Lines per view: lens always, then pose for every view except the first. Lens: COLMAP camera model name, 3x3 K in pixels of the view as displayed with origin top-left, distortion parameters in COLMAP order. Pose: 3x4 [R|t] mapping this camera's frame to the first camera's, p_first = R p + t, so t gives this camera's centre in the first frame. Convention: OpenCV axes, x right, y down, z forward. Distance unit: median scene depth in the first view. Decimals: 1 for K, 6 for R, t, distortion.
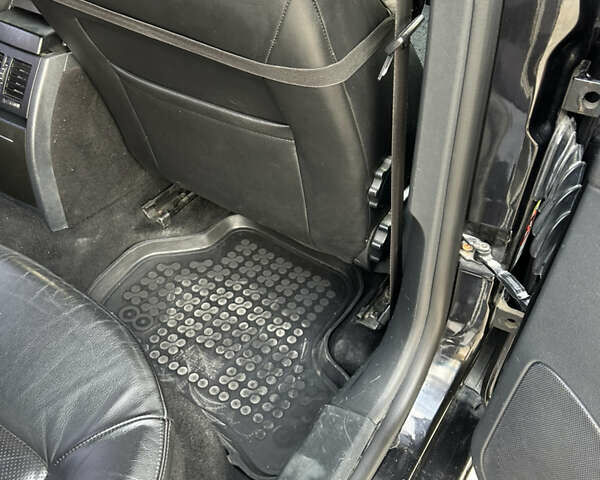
lens RADIAL K [[603.9, 0, 298.0], [0, 603.9, 248.4], [0, 0, 1]] dist [0.140888, -0.243869]
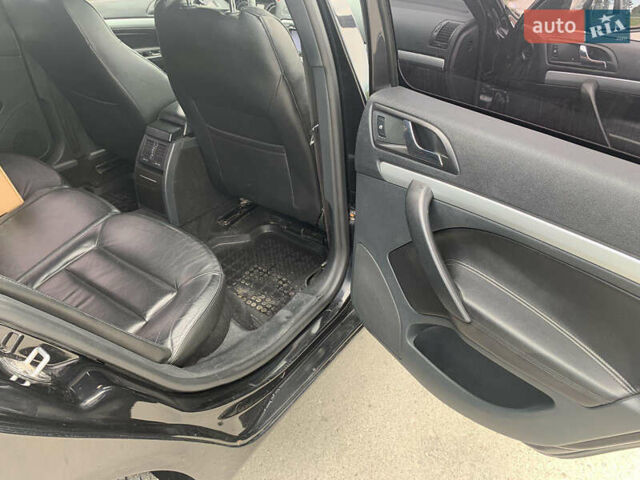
lens RADIAL K [[490.1, 0, 325.5], [0, 490.1, 237.4], [0, 0, 1]] dist [0.067834, -0.084512]
pose [[0.999355, -0.010276, -0.034412, 0.168438], [0.005429, 0.990407, -0.138074, 0.242299], [0.035501, 0.137799, 0.989824, -0.609239]]
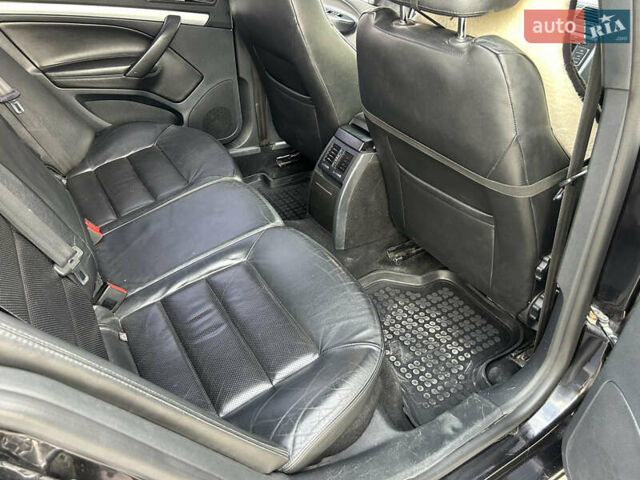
lens RADIAL K [[490.1, 0, 325.5], [0, 490.1, 237.4], [0, 0, 1]] dist [0.067834, -0.084512]
pose [[0.911211, 0.230440, -0.341457, 0.032505], [-0.279266, 0.954908, -0.100807, 0.089271], [0.302830, 0.187213, 0.934476, -0.294879]]
